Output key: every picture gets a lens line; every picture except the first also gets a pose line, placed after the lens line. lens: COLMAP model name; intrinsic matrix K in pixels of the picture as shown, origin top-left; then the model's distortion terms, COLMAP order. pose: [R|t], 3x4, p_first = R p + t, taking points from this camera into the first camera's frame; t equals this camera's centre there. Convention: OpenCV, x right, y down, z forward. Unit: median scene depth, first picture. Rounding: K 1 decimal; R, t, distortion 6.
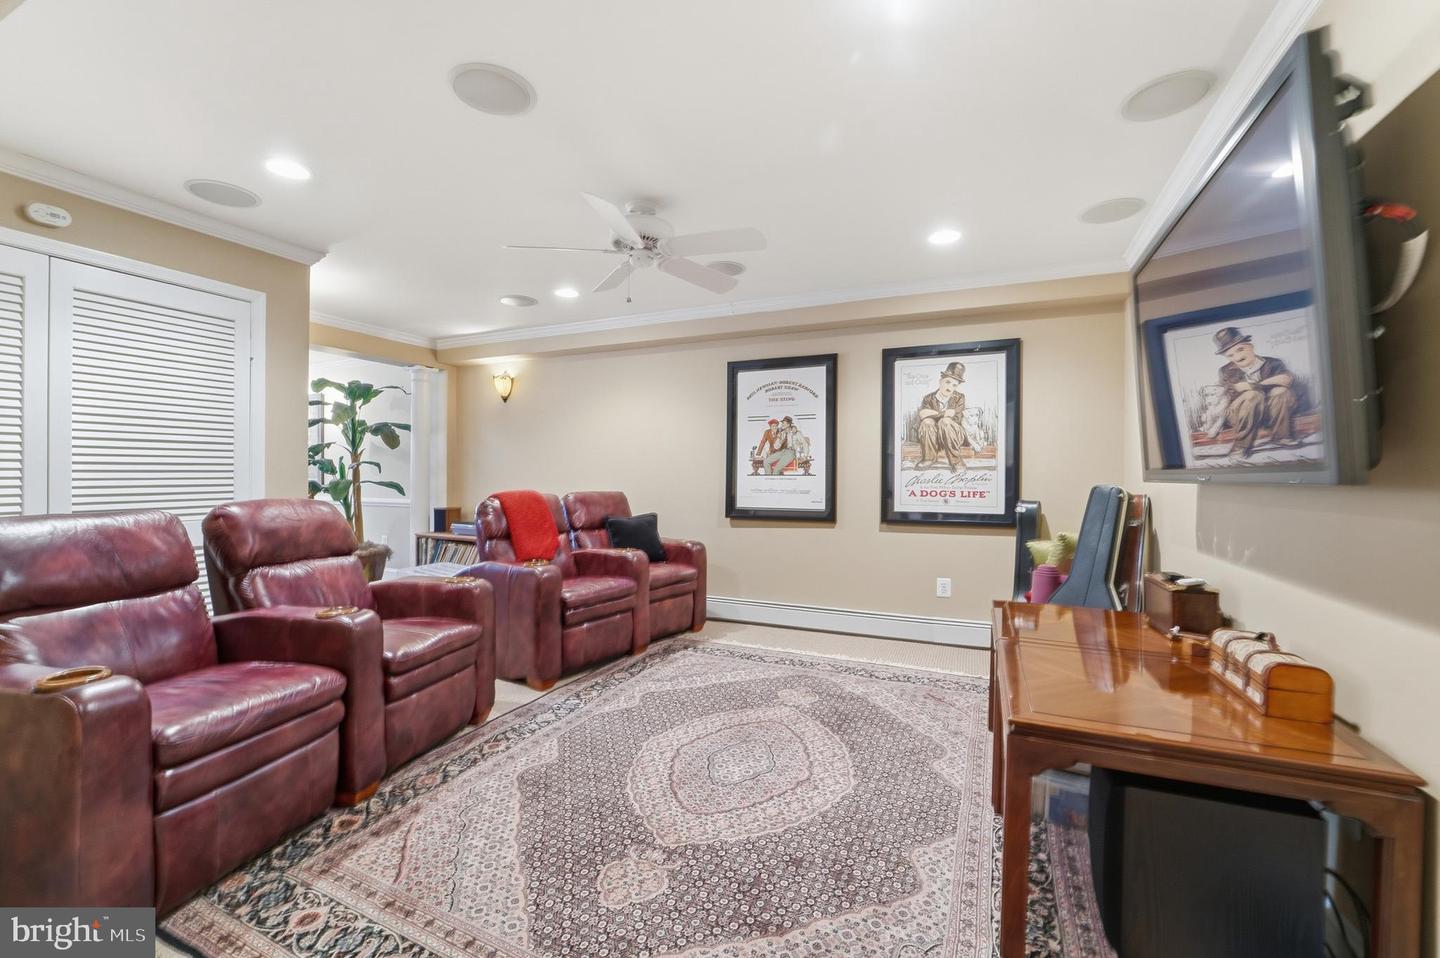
lens RADIAL K [[607.7, 0, 714.6], [0, 607.7, 479.8], [0, 0, 1]] dist [-0.001616, -0.007091]
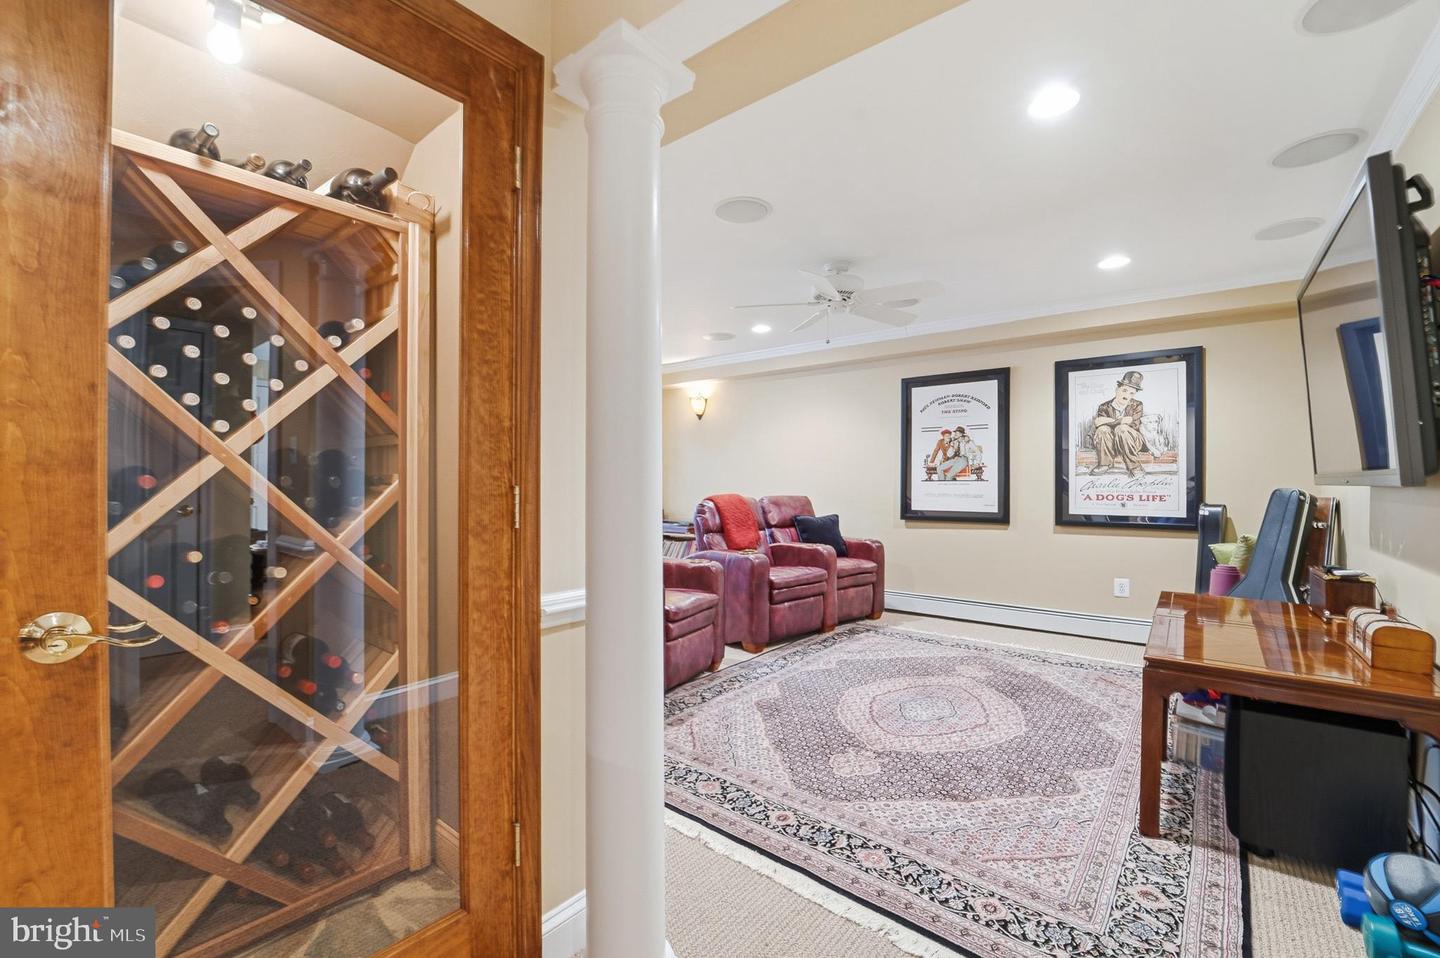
lens RADIAL K [[607.7, 0, 714.6], [0, 607.7, 479.8], [0, 0, 1]] dist [-0.001616, -0.007091]
pose [[0.967458, -0.005253, -0.252978, -0.041491], [0.002661, 0.999940, -0.010589, 0.001799], [0.253019, 0.009572, 0.967414, -0.221720]]
